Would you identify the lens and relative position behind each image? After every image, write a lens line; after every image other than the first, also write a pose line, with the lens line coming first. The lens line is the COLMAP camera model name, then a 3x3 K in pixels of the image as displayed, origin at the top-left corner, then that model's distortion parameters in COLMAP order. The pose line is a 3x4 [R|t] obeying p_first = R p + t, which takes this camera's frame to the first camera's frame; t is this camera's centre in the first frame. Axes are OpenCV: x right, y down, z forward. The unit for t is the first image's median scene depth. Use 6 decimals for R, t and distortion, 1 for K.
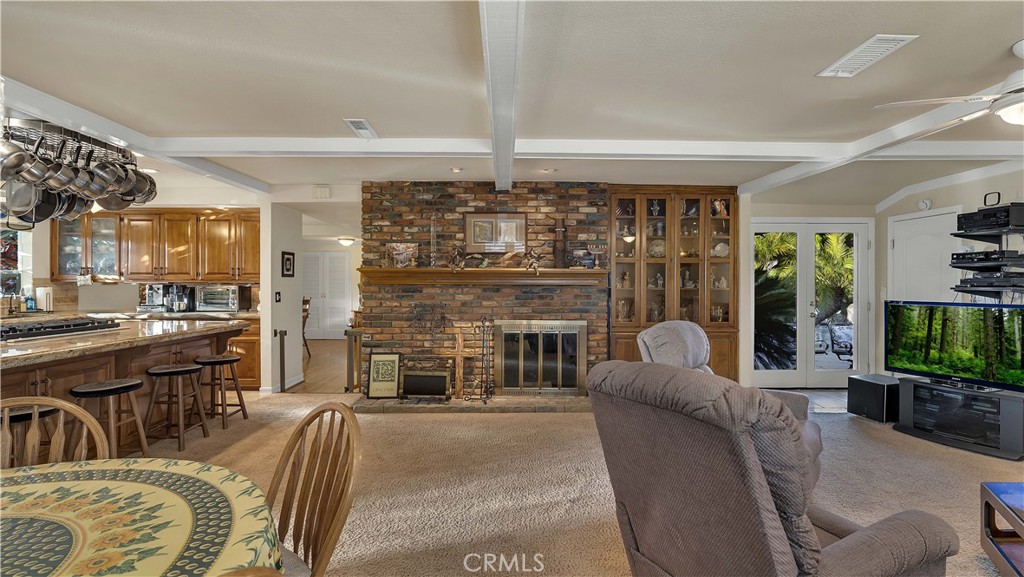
lens RADIAL K [[471.2, 0, 511.6], [0, 471.2, 285.2], [0, 0, 1]] dist [0.000059, 0.000584]
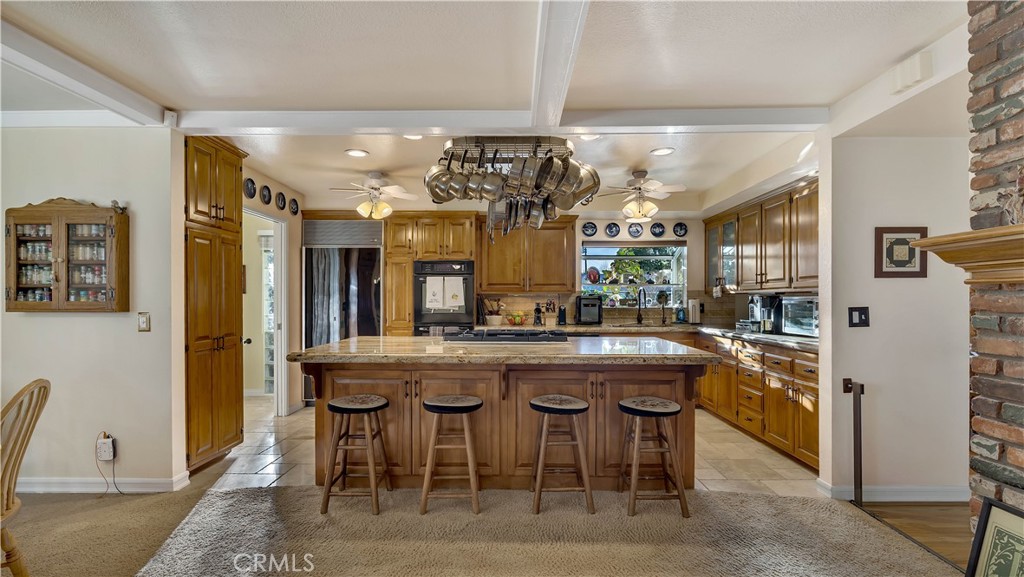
lens RADIAL K [[471.2, 0, 508.5], [0, 471.2, 296.9], [0, 0, 1]] dist [0.000059, 0.000584]
pose [[-0.029287, -0.008381, -0.999536, 0.029996], [-0.005487, 0.999951, -0.008224, 0.009915], [0.999556, 0.005244, -0.029332, 0.637383]]
